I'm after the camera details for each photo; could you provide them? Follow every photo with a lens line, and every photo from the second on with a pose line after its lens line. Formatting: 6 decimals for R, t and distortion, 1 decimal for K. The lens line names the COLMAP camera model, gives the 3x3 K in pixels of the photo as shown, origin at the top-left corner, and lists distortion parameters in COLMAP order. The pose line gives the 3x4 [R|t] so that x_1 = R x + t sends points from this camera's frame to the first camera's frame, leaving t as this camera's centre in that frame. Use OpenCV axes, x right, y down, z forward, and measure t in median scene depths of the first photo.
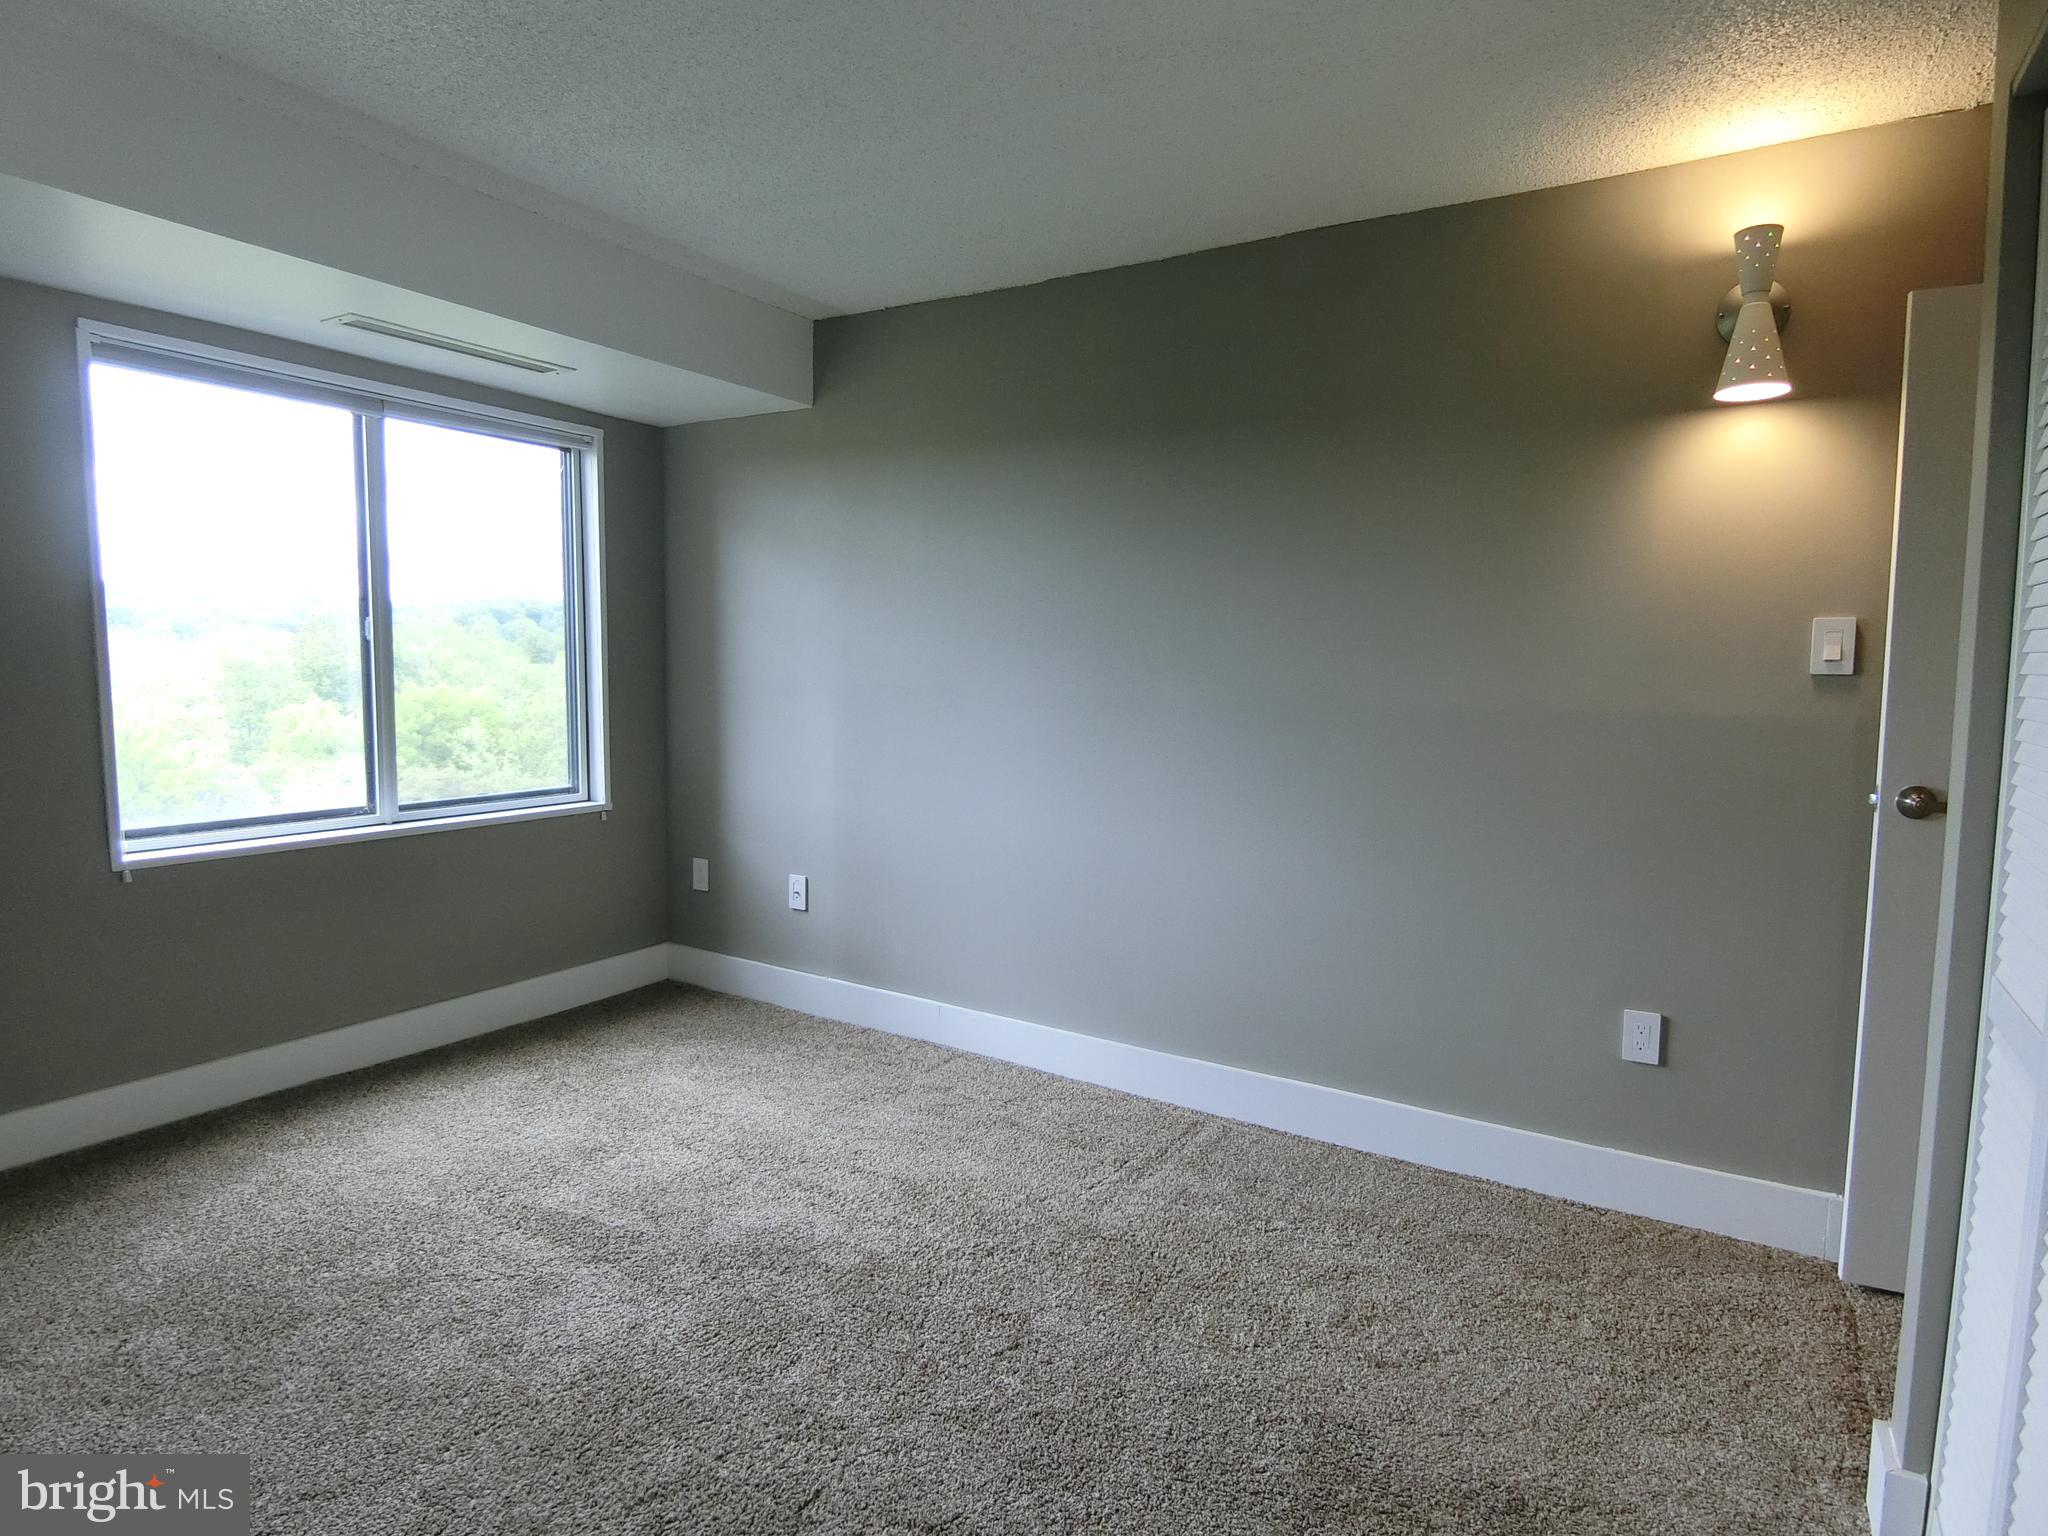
lens RADIAL K [[1132.6, 0, 1017.4], [0, 1132.6, 764.7], [0, 0, 1]] dist [-0.020062, 0.001850]
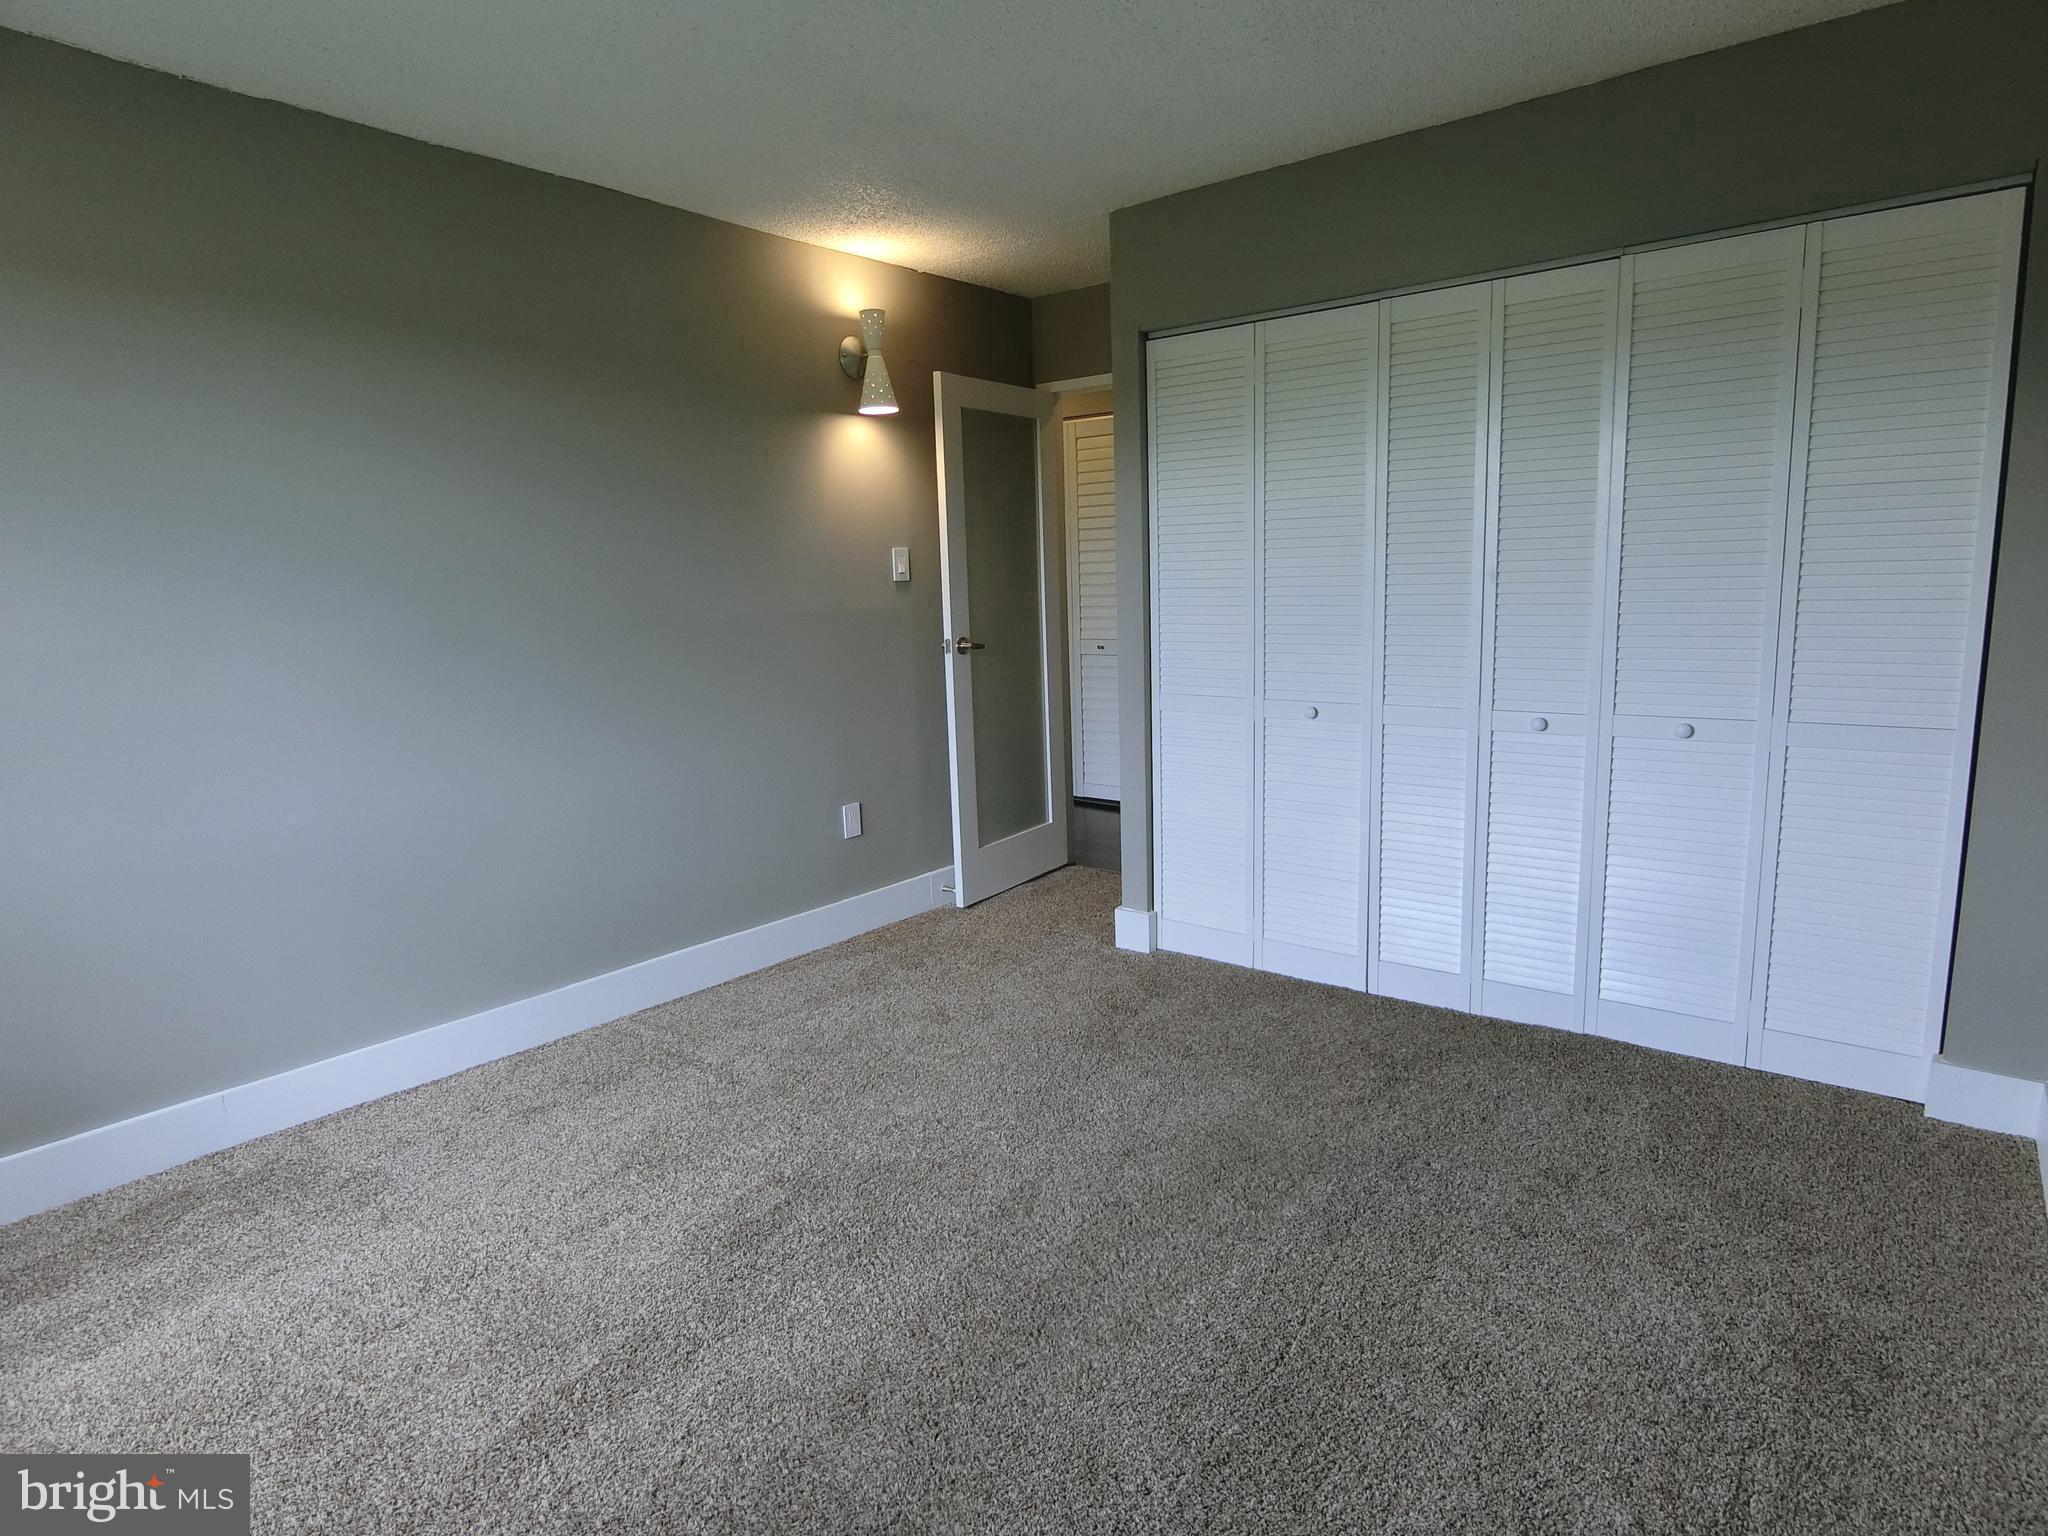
lens RADIAL K [[1132.6, 0, 1015.4], [0, 1132.6, 765.6], [0, 0, 1]] dist [-0.020062, 0.001850]
pose [[0.113987, -0.176841, 0.977617, -1.002925], [0.122766, 0.978996, 0.162777, -0.062462], [-0.985868, 0.101464, 0.133302, 0.605070]]
